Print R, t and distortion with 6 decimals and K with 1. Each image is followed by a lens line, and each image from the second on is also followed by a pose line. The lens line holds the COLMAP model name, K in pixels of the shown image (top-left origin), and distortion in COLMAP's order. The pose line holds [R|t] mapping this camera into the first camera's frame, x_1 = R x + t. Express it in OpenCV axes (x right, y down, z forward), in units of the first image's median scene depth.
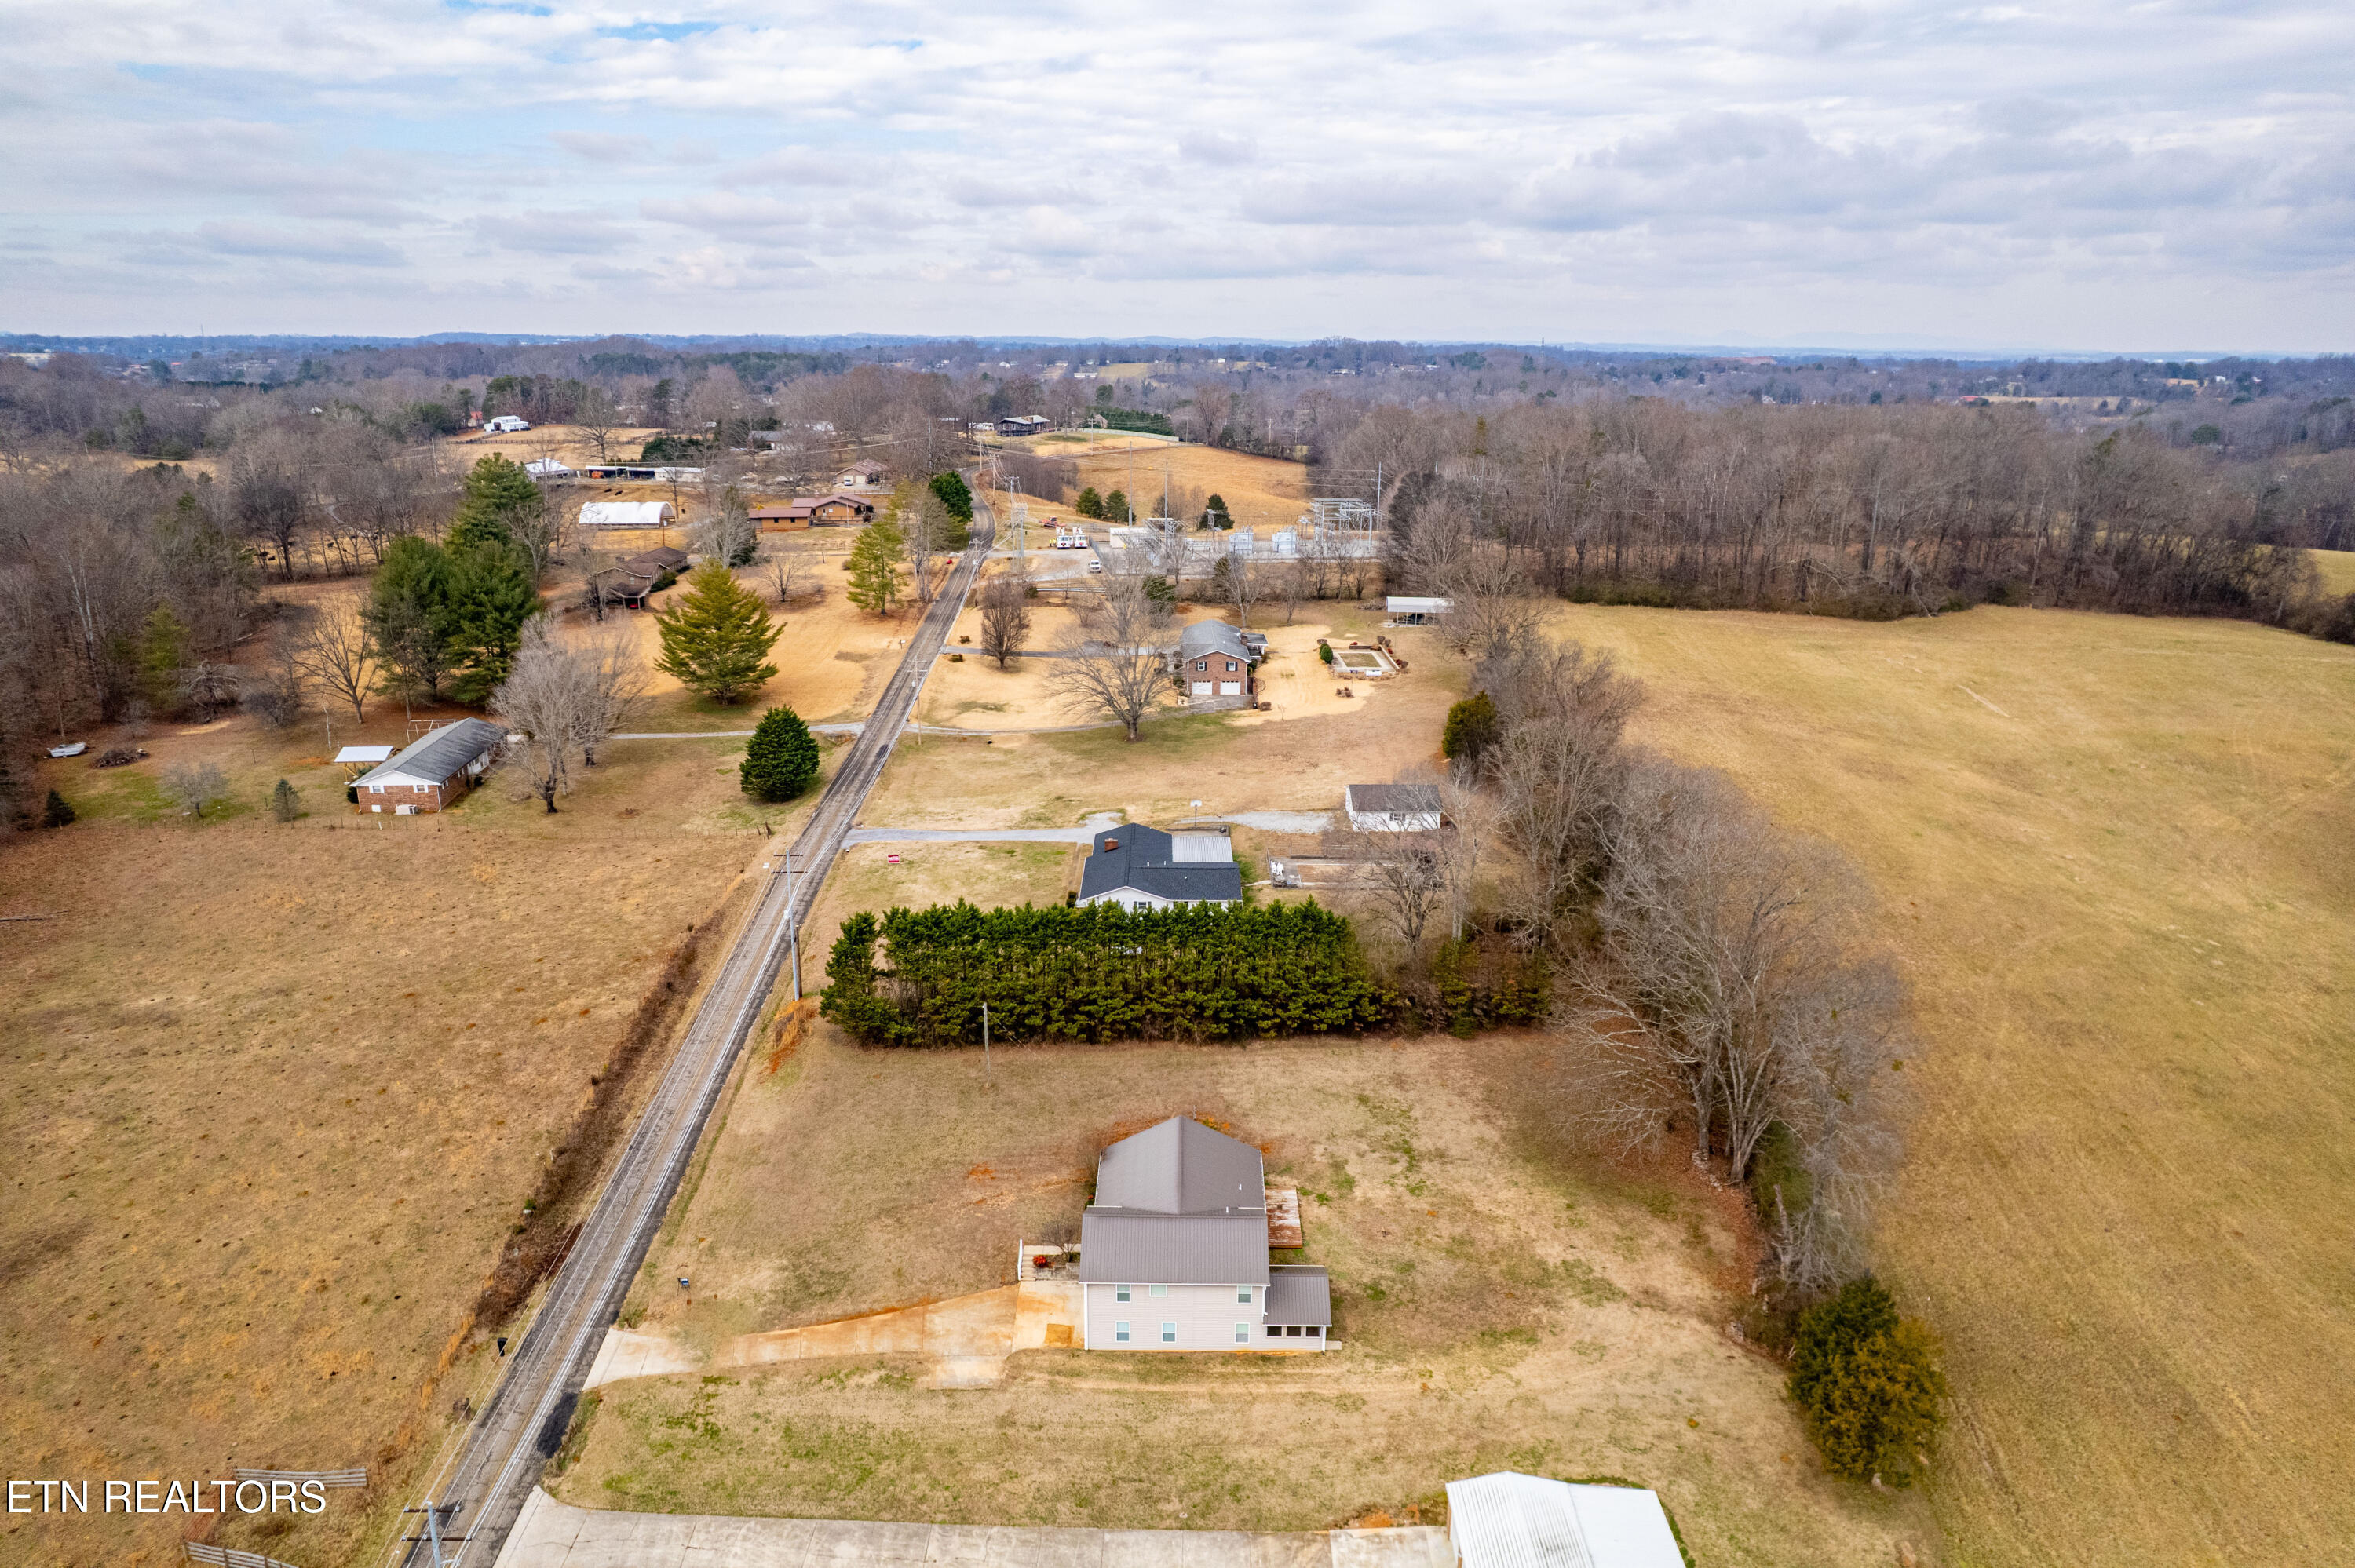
lens RADIAL K [[1509.0, 0, 1175.2], [0, 1509.0, 791.7], [0, 0, 1]] dist [-0.070579, 0.059613]
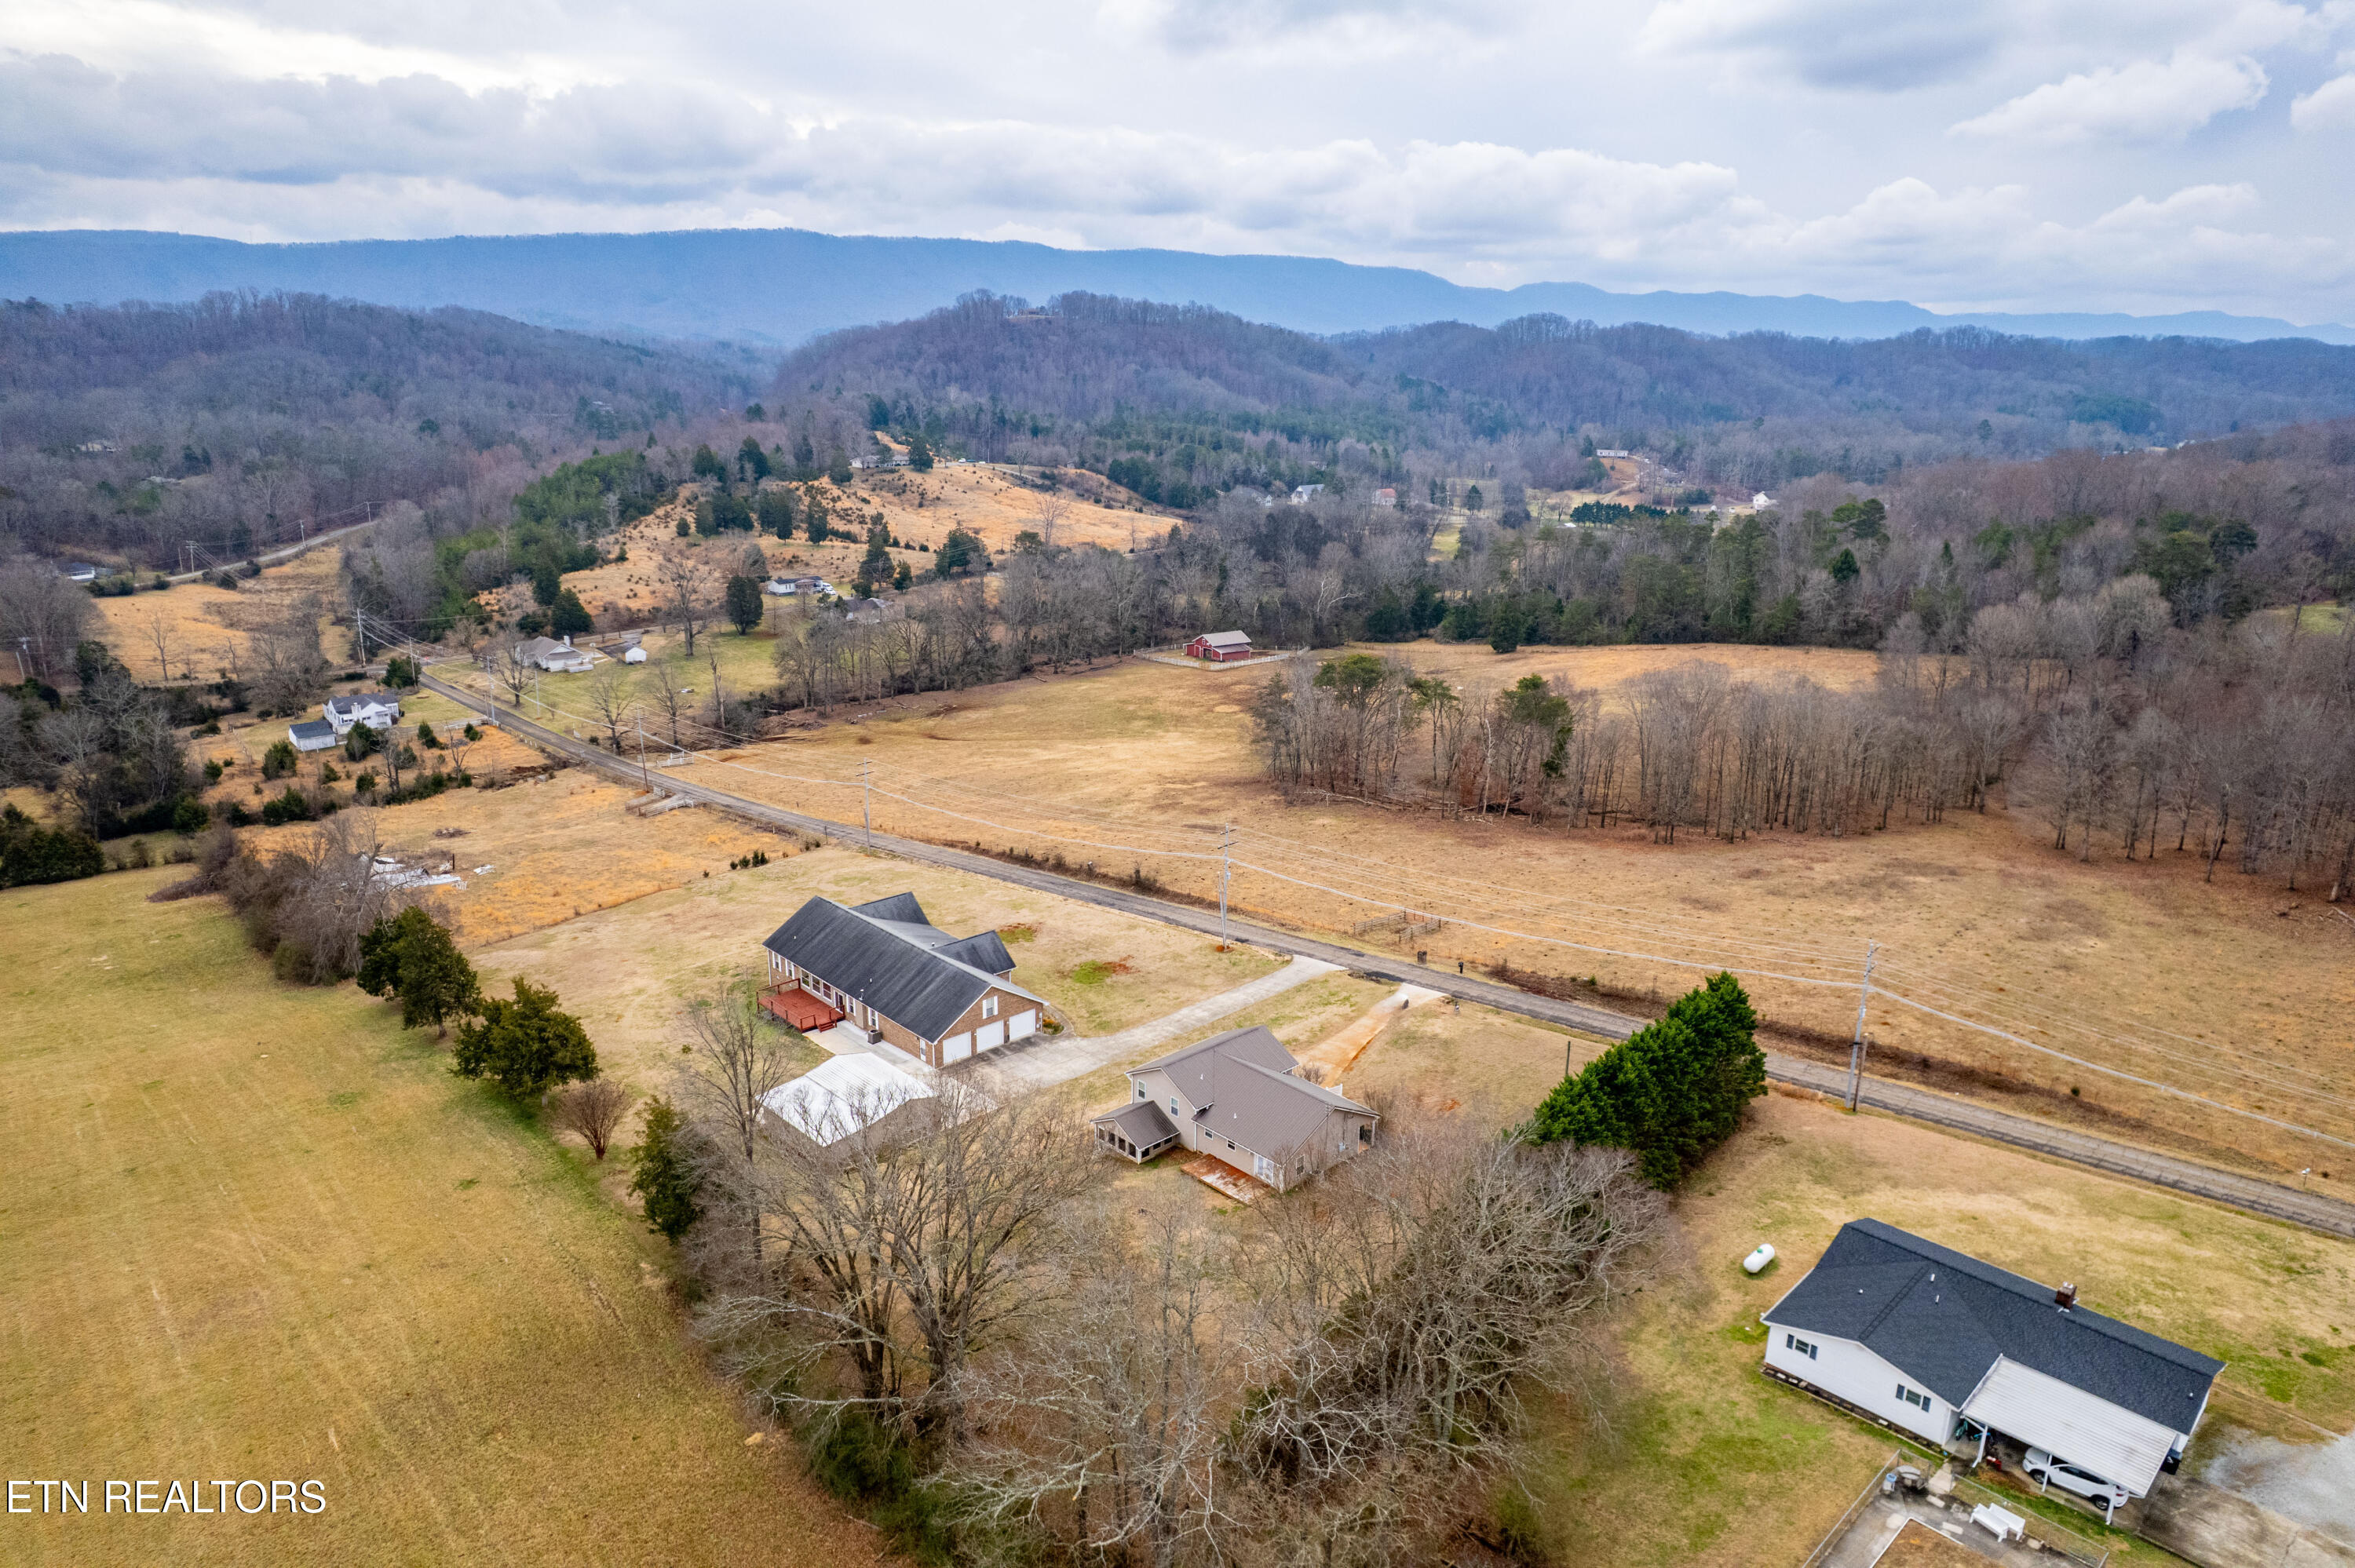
lens RADIAL K [[1509.0, 0, 1181.4], [0, 1509.0, 796.3], [0, 0, 1]] dist [-0.070579, 0.059613]
pose [[-0.715669, 0.181255, -0.674511, 0.685506], [-0.221489, 0.856996, 0.465296, -0.396419], [0.662391, 0.482394, -0.573179, 1.308903]]
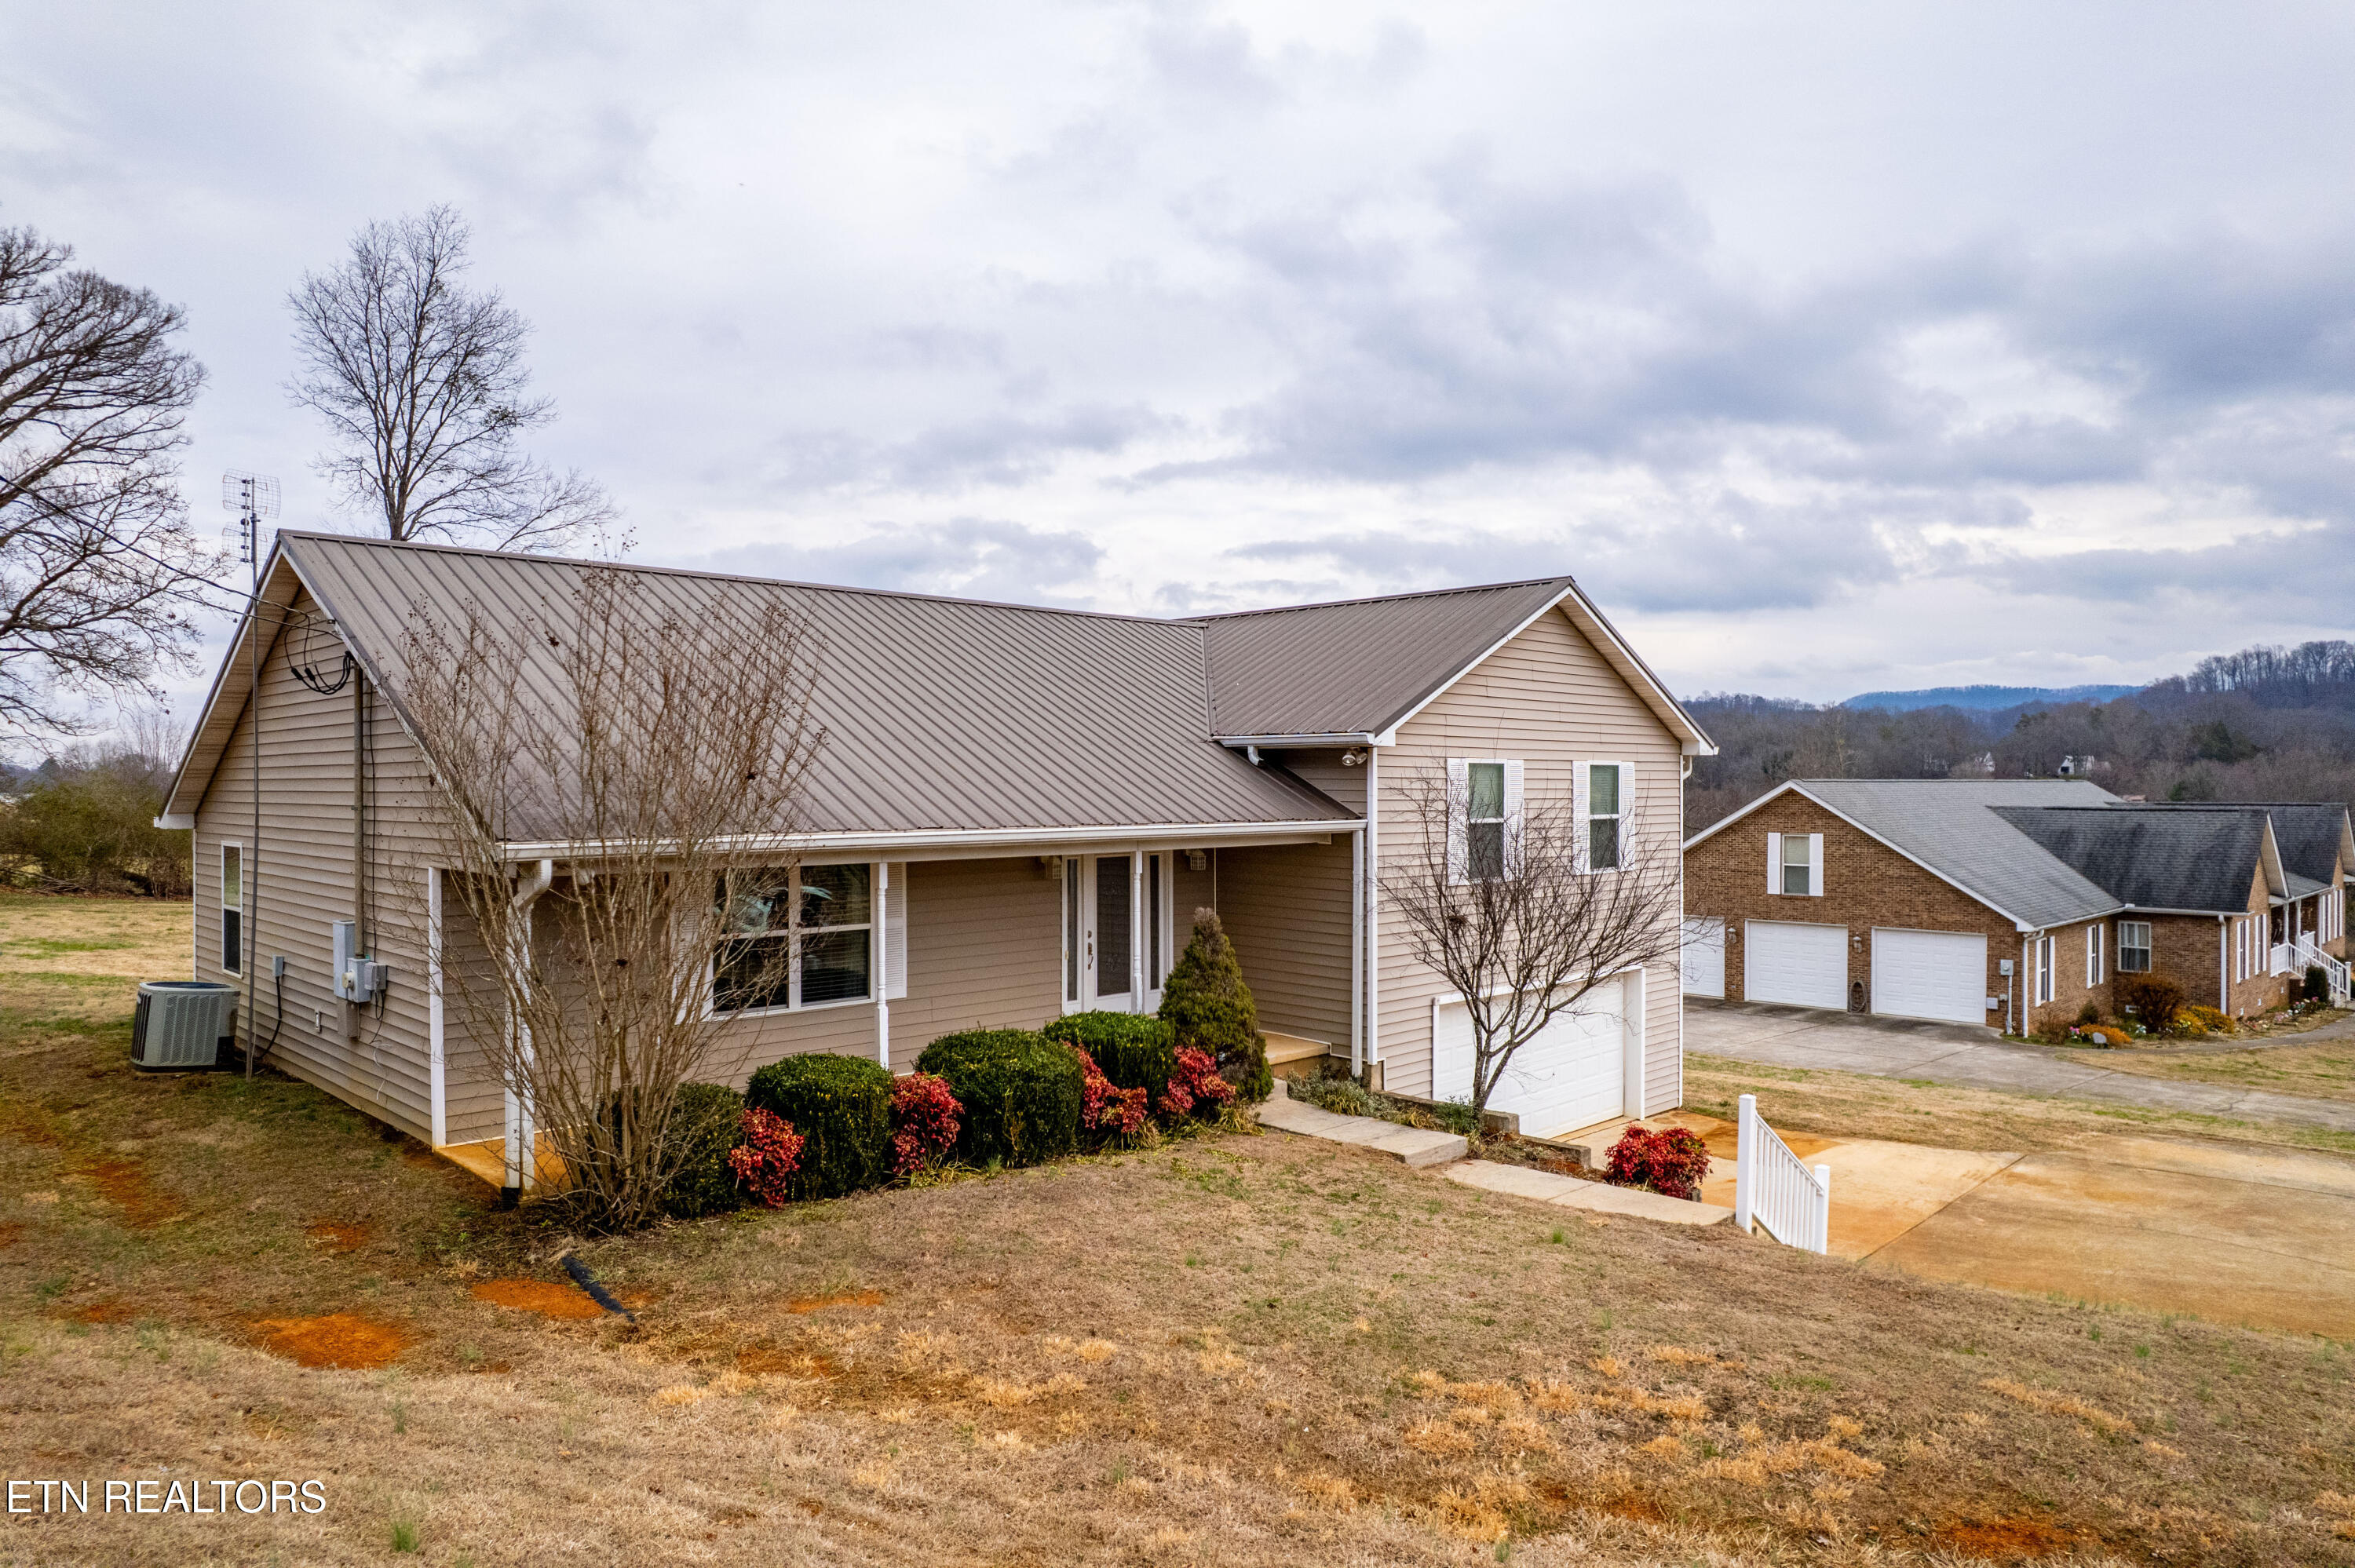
lens RADIAL K [[1509.0, 0, 1155.0], [0, 1509.0, 790.3], [0, 0, 1]] dist [-0.070579, 0.059613]
pose [[-0.692059, -0.004194, 0.721829, -0.142756], [0.217293, 0.952390, 0.213864, 0.202696], [-0.688359, 0.304854, -0.658198, 0.959851]]
